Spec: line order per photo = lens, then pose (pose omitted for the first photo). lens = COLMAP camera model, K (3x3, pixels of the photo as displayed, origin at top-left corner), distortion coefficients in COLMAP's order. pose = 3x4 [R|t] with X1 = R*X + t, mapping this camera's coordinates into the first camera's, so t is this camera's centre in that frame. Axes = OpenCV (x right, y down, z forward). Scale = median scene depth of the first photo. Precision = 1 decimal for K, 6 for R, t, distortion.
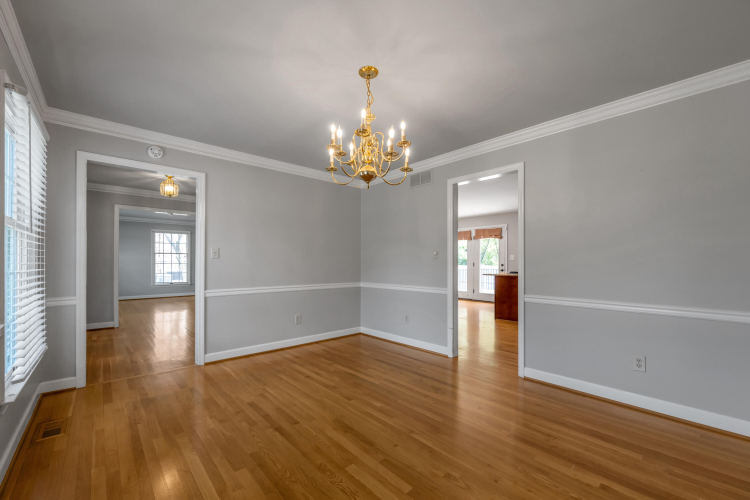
lens RADIAL K [[302.4, 0, 375.2], [0, 302.4, 263.9], [0, 0, 1]] dist [0.000666, 0.000394]
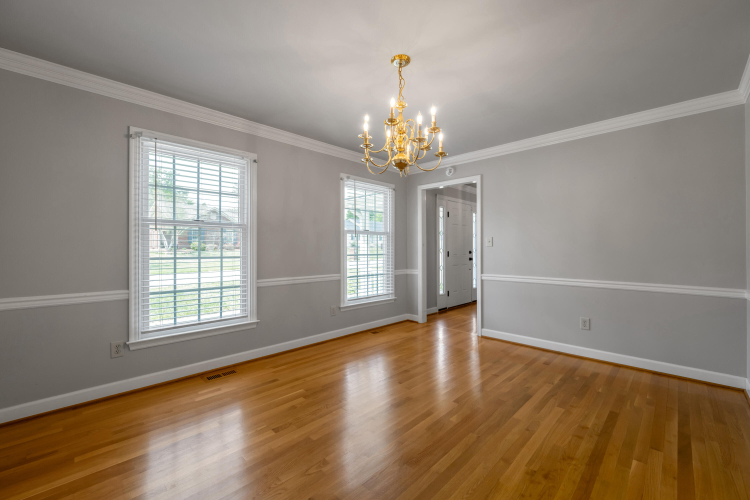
lens RADIAL K [[302.4, 0, 375.5], [0, 302.4, 251.0], [0, 0, 1]] dist [0.000666, 0.000394]
pose [[0.063163, 0.002897, -0.997999, 0.613360], [-0.002366, 0.999993, 0.002753, -0.003790], [0.998000, 0.002187, 0.063170, 0.533326]]
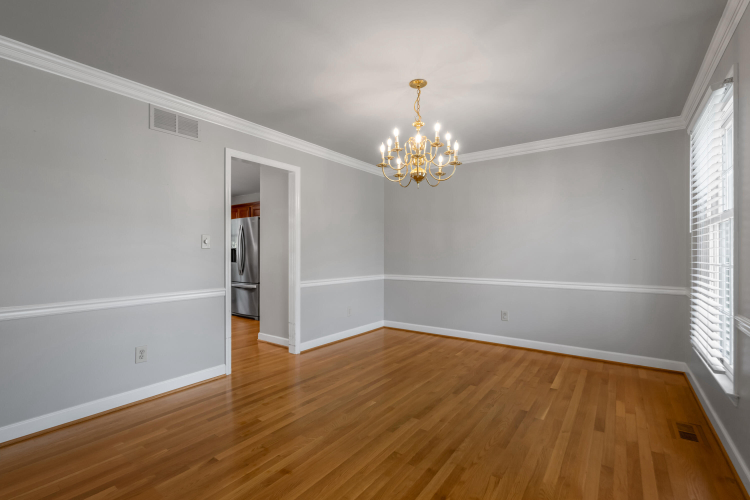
lens RADIAL K [[345.5, 0, 374.7], [0, 345.5, 247.7], [0, 0, 1]] dist [-0.002676, 0.000105]
pose [[-0.201154, 0.010701, 0.979501, -0.782106], [0.004126, 0.999941, -0.010077, -0.011139], [-0.979551, 0.002015, -0.201186, 0.888518]]
